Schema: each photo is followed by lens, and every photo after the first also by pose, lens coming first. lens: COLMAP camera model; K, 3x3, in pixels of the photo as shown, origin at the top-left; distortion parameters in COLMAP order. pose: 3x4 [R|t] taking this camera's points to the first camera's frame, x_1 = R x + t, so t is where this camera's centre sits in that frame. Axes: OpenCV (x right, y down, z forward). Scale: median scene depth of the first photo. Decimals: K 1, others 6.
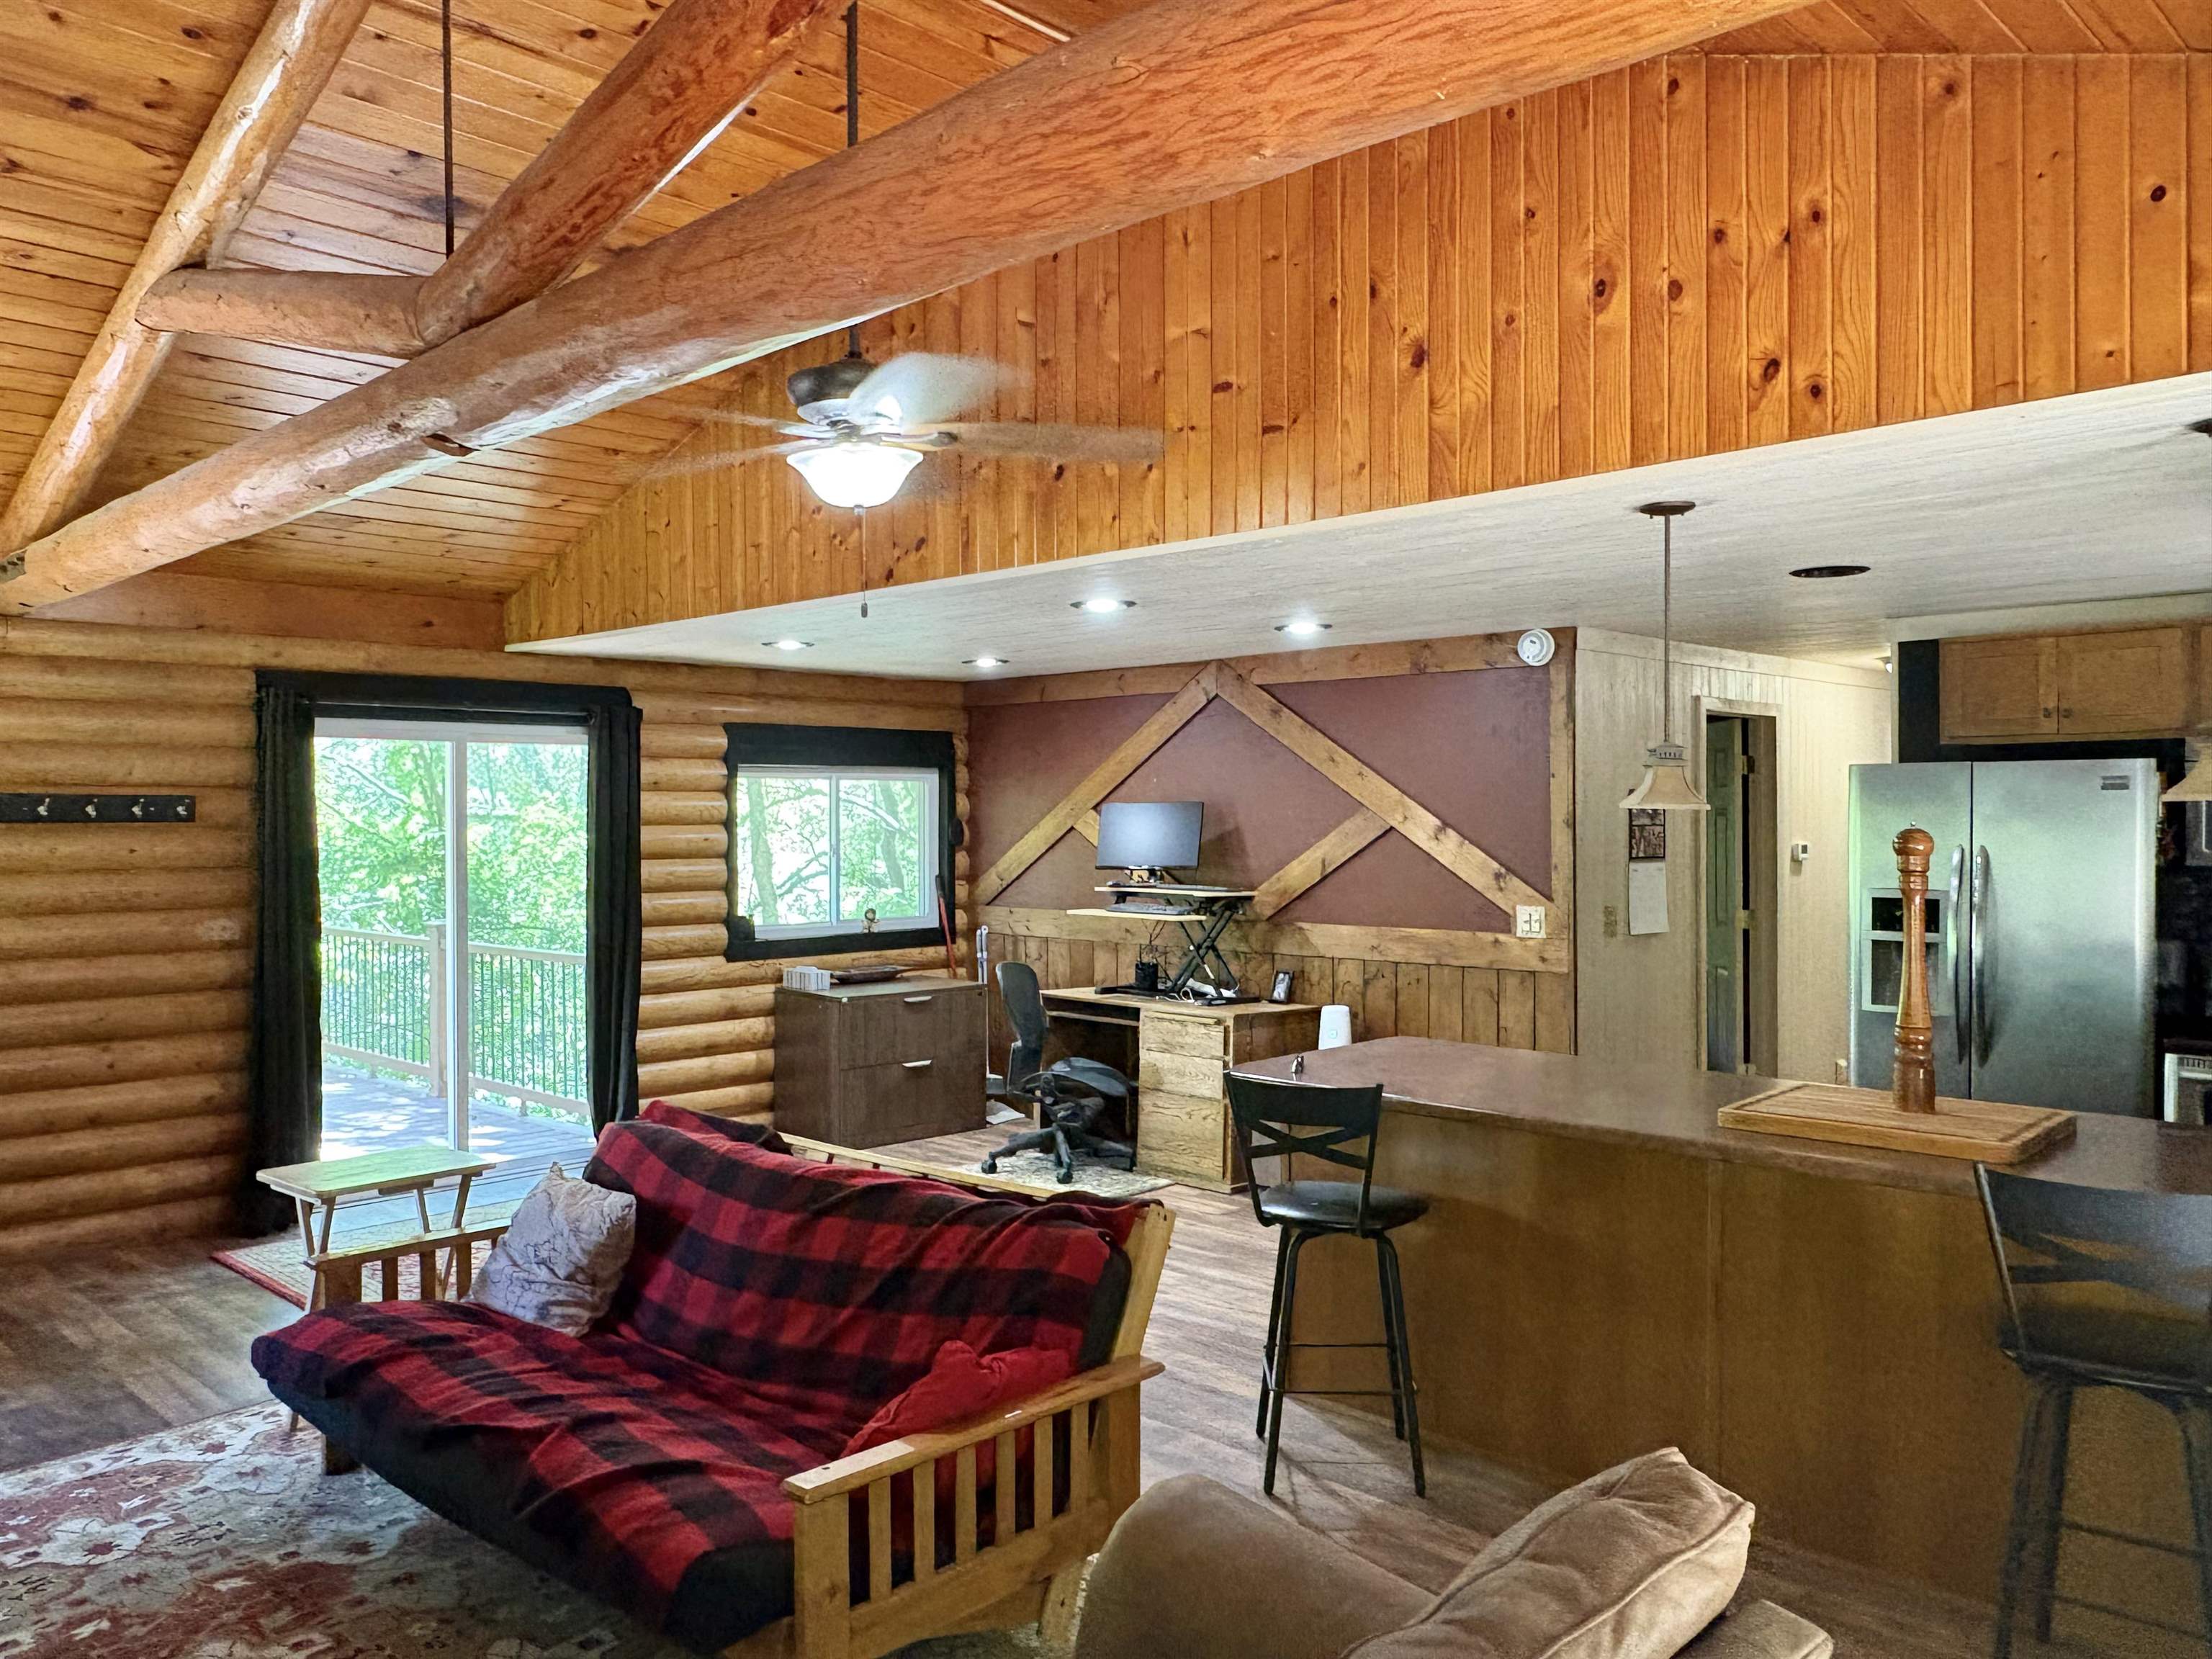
lens RADIAL K [[1658.5, 0, 1078.2], [0, 1658.5, 829.6], [0, 0, 1]] dist [-0.003668, 0.009409]
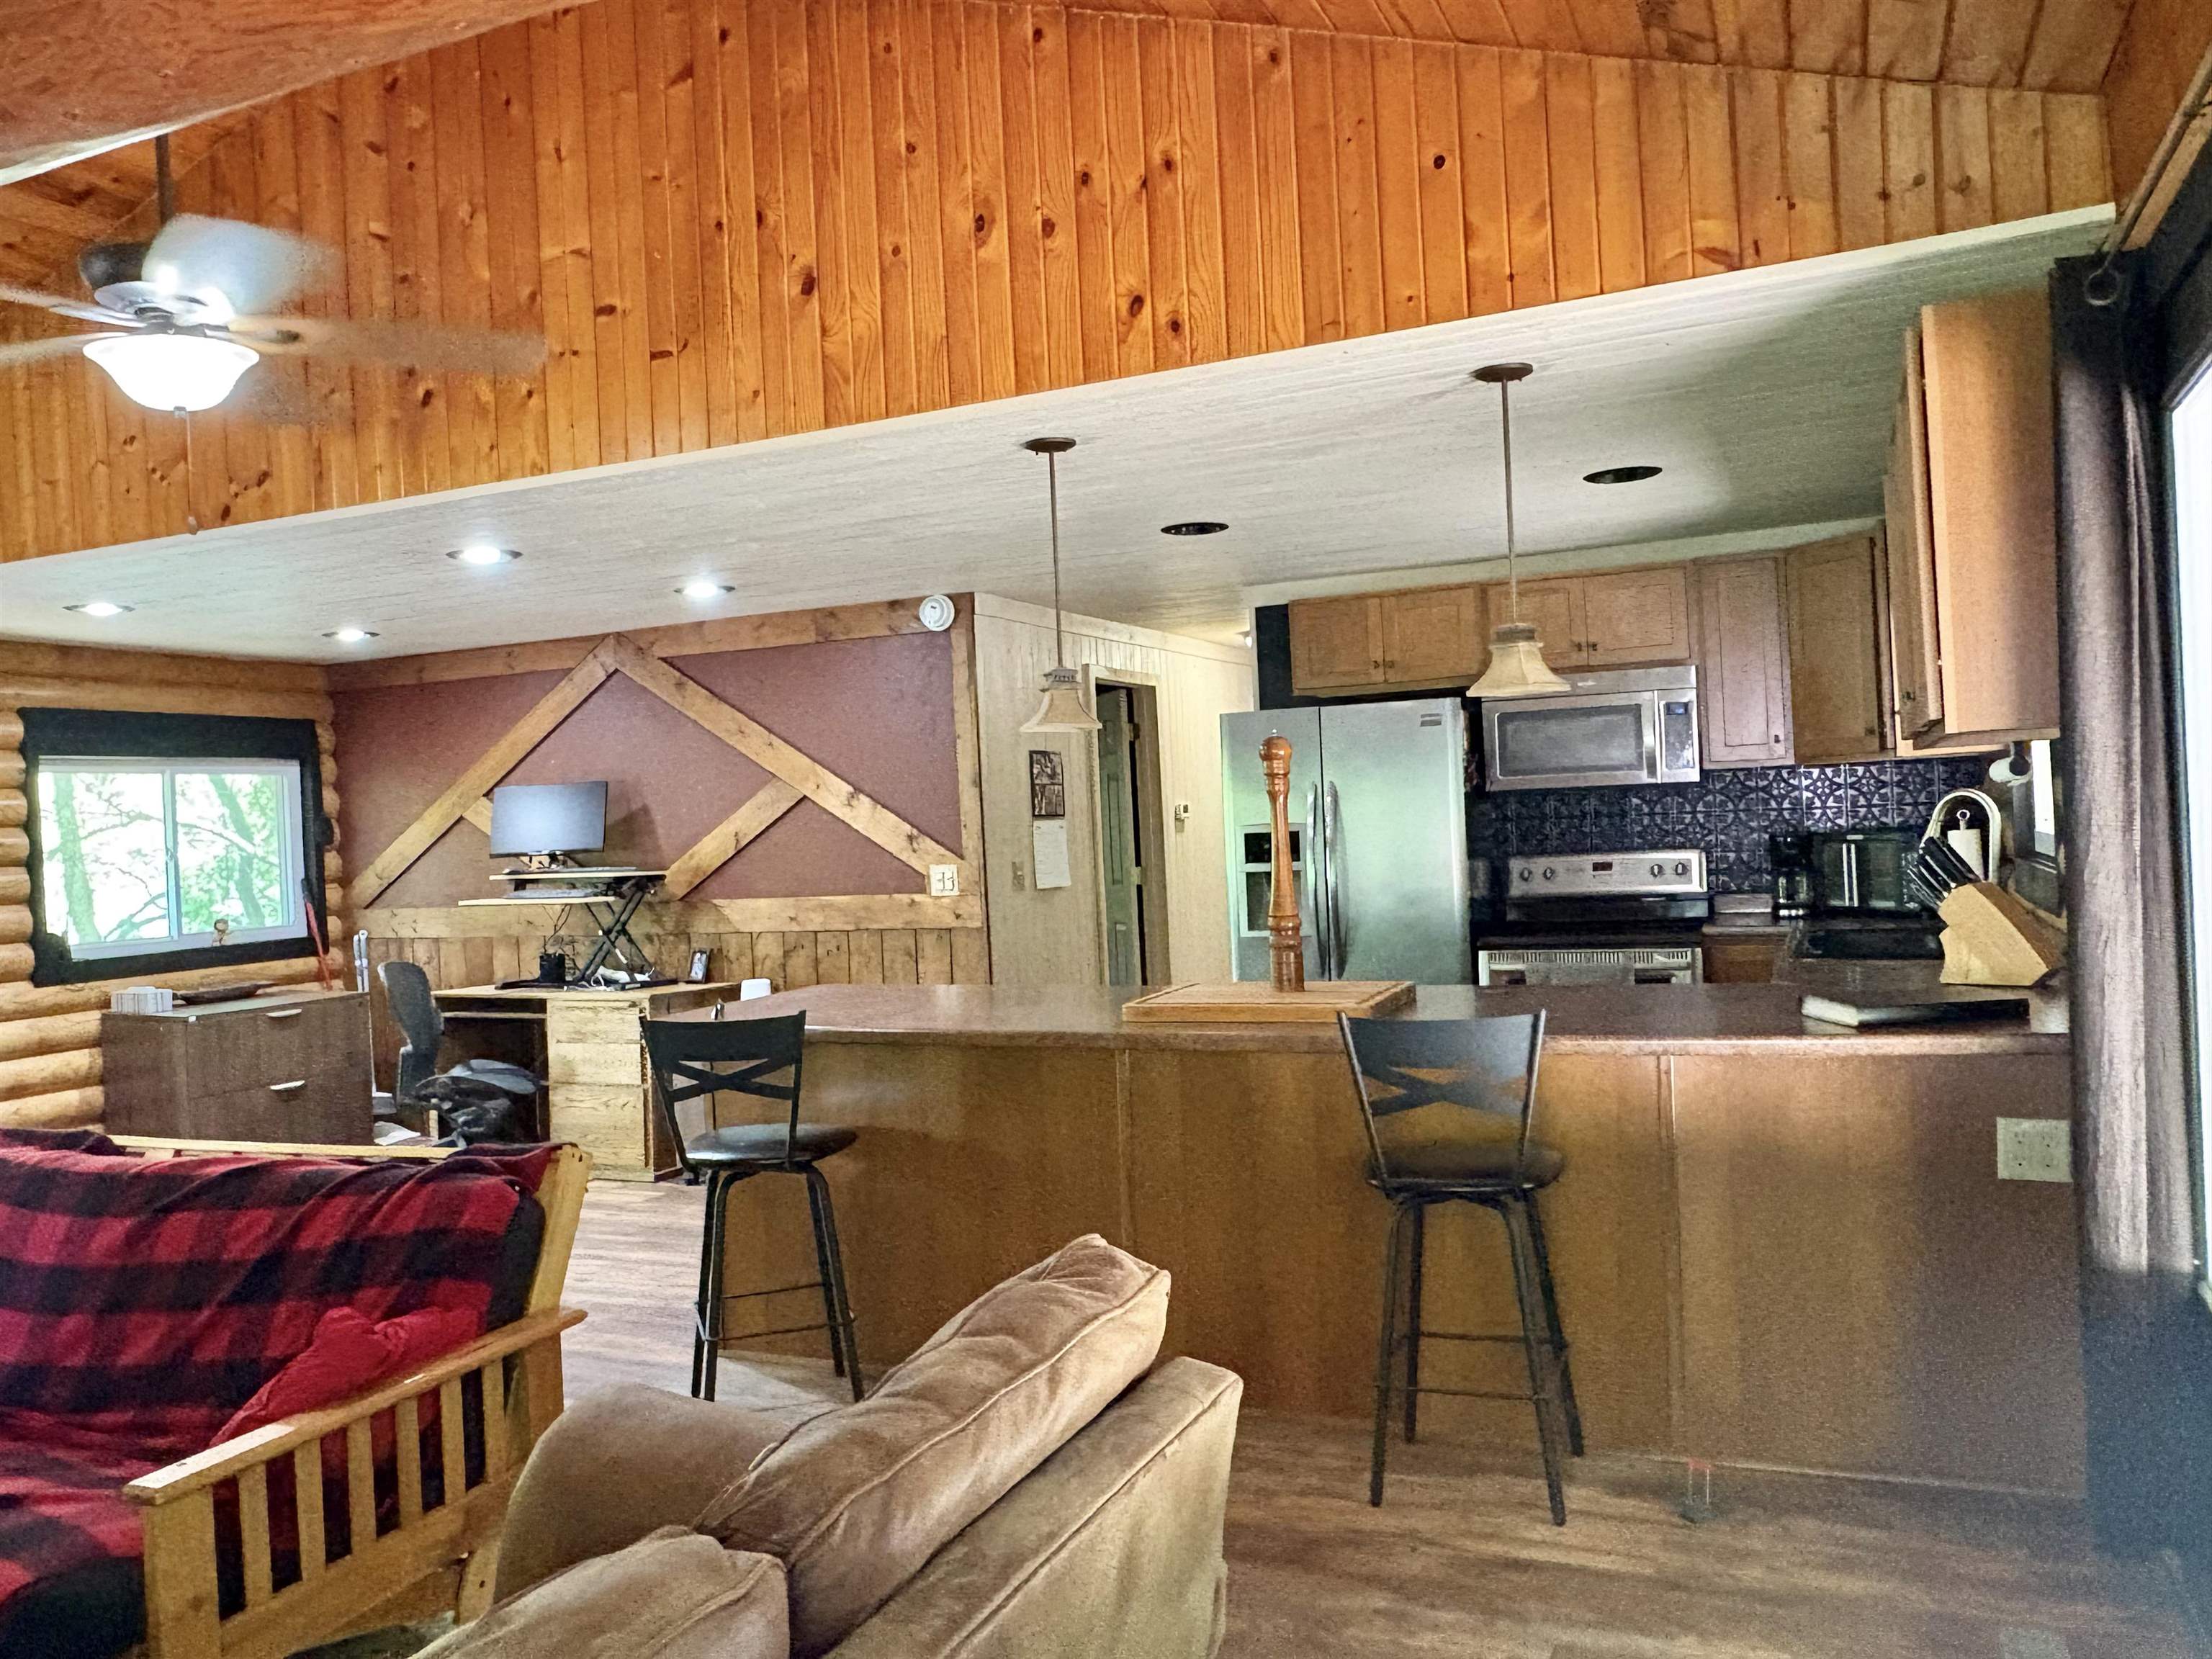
lens RADIAL K [[1661.8, 0, 1100.7], [0, 1661.8, 834.7], [0, 0, 1]] dist [0.002986, -0.001588]
pose [[0.934173, -0.042049, 0.354335, 0.000778], [0.045718, 0.998952, -0.001986, 0.032541], [-0.353881, 0.018055, 0.935116, 0.005025]]
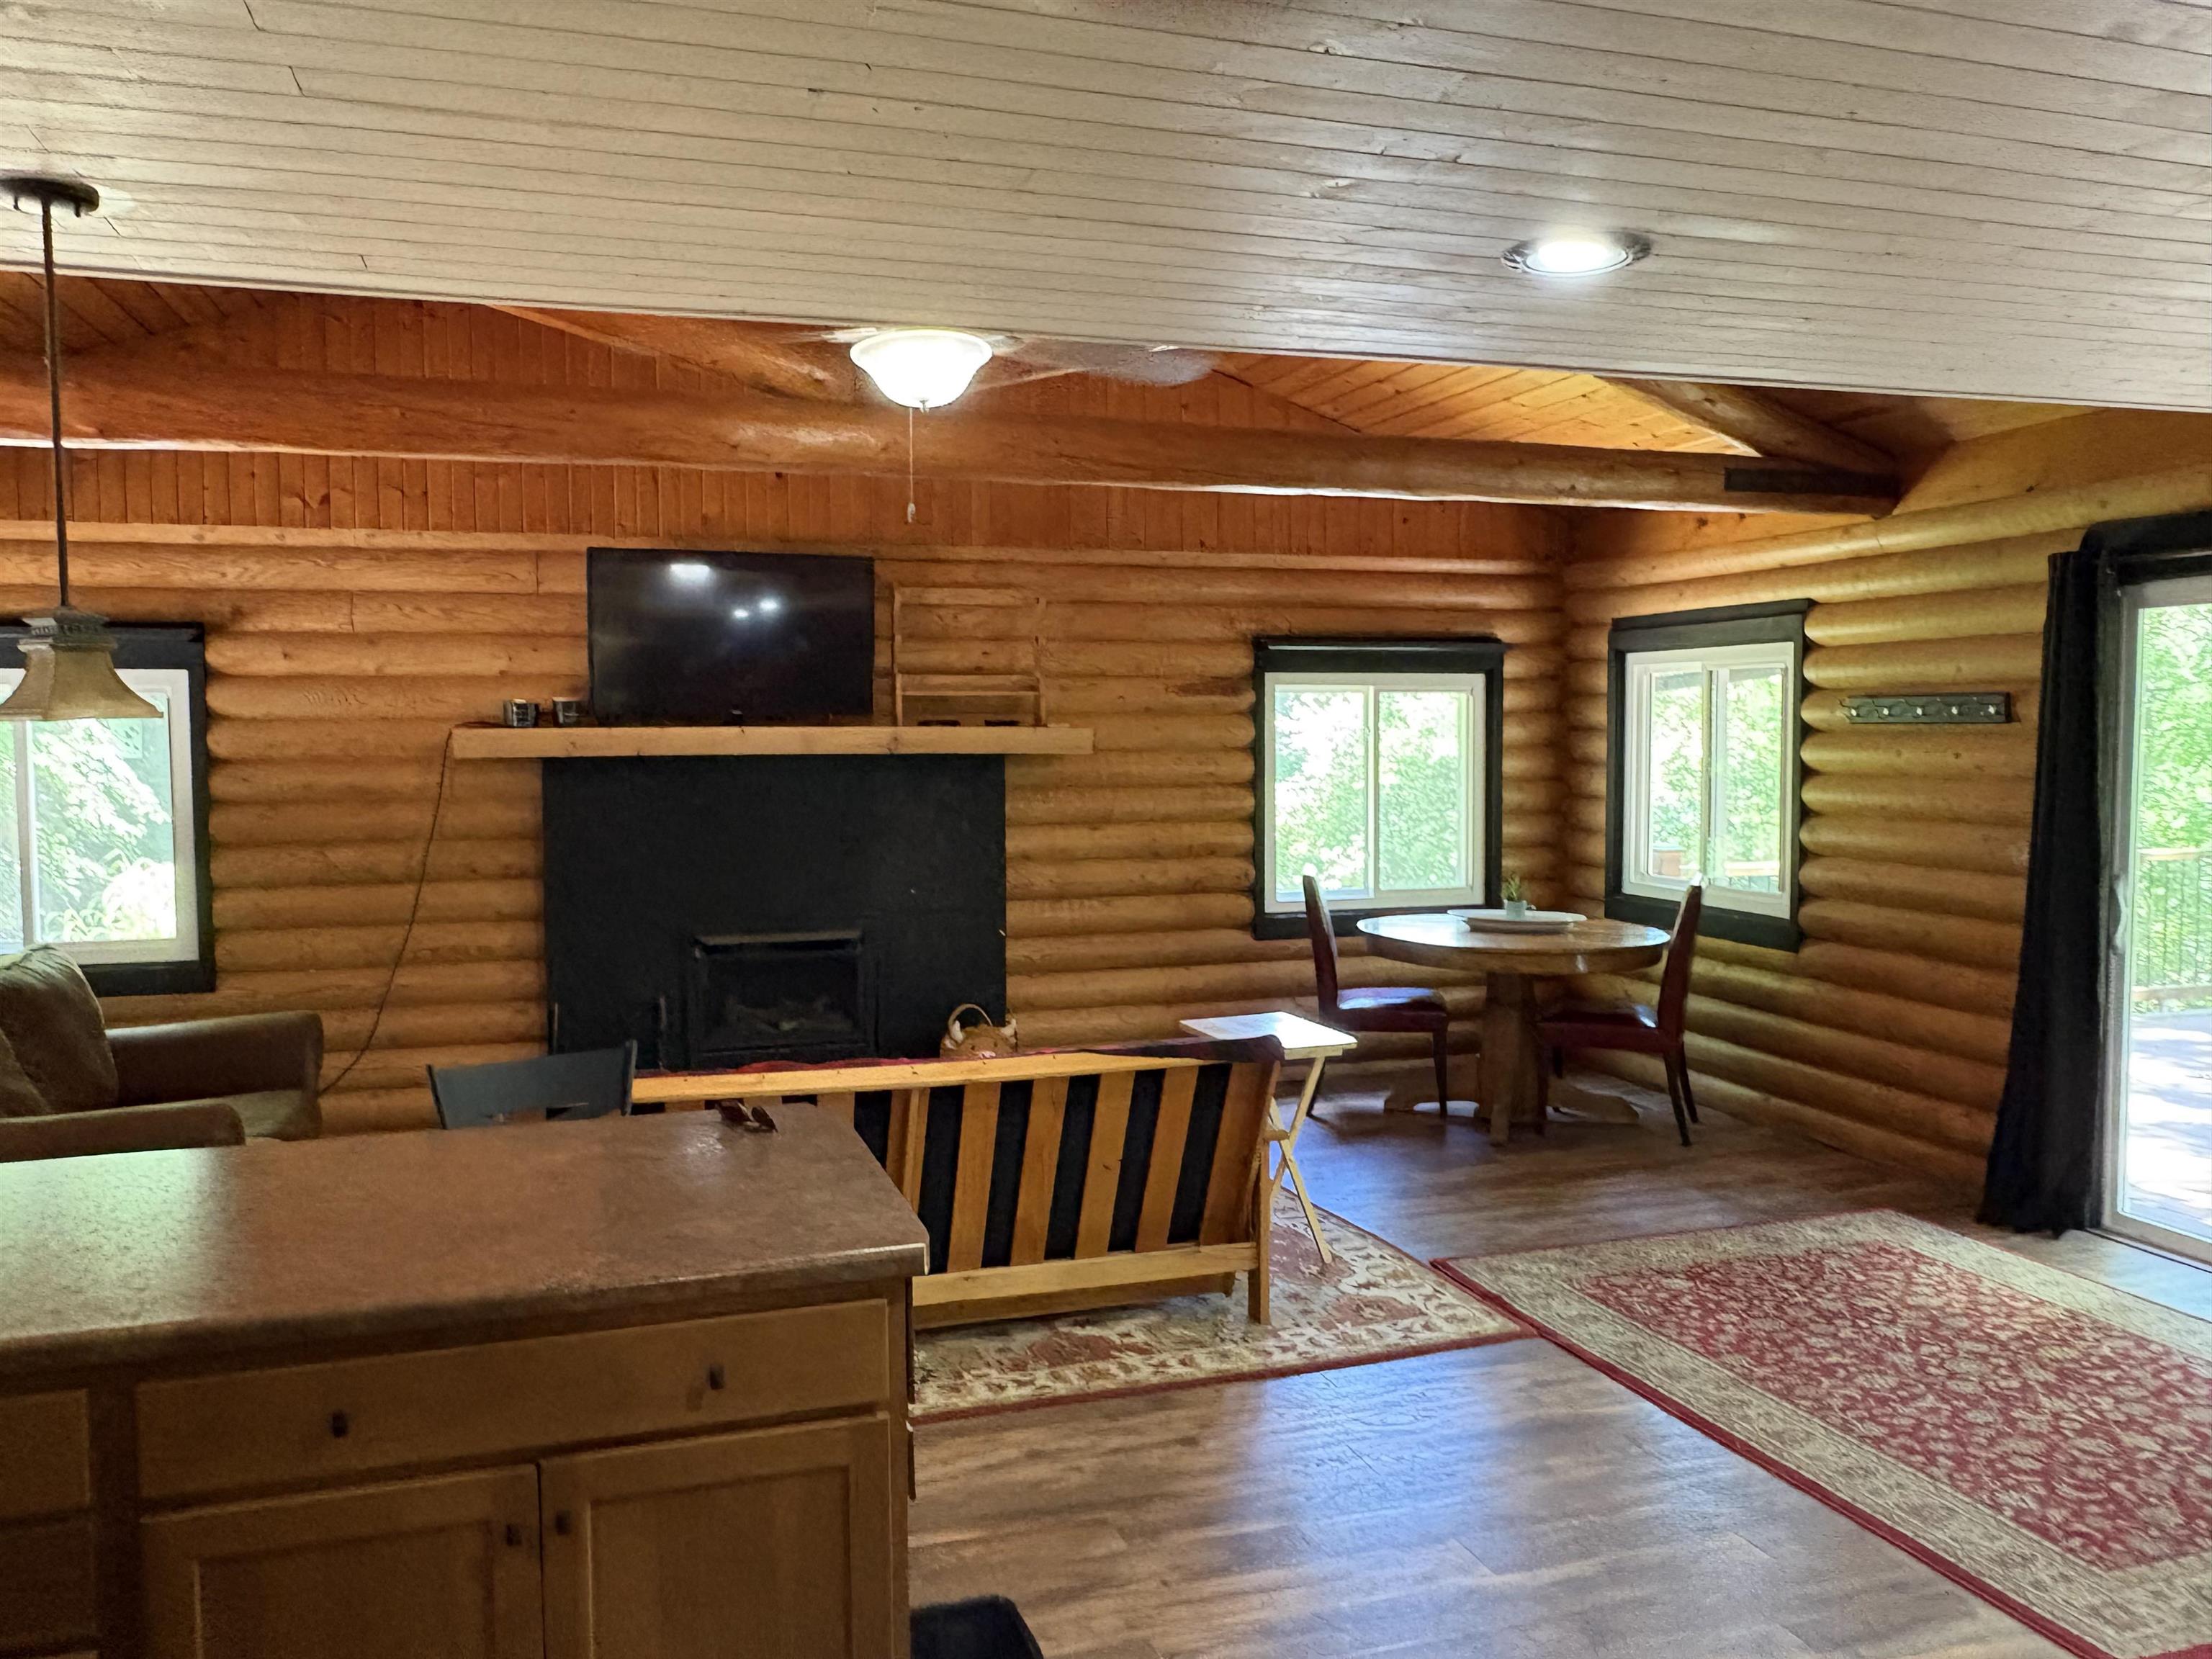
lens RADIAL K [[1661.8, 0, 1100.7], [0, 1661.8, 834.7], [0, 0, 1]] dist [0.002986, -0.001588]
pose [[-0.460908, 0.075651, -0.884218, 0.684103], [0.011079, 0.996773, 0.079506, -0.033300], [0.887379, 0.026849, -0.460258, 1.518856]]
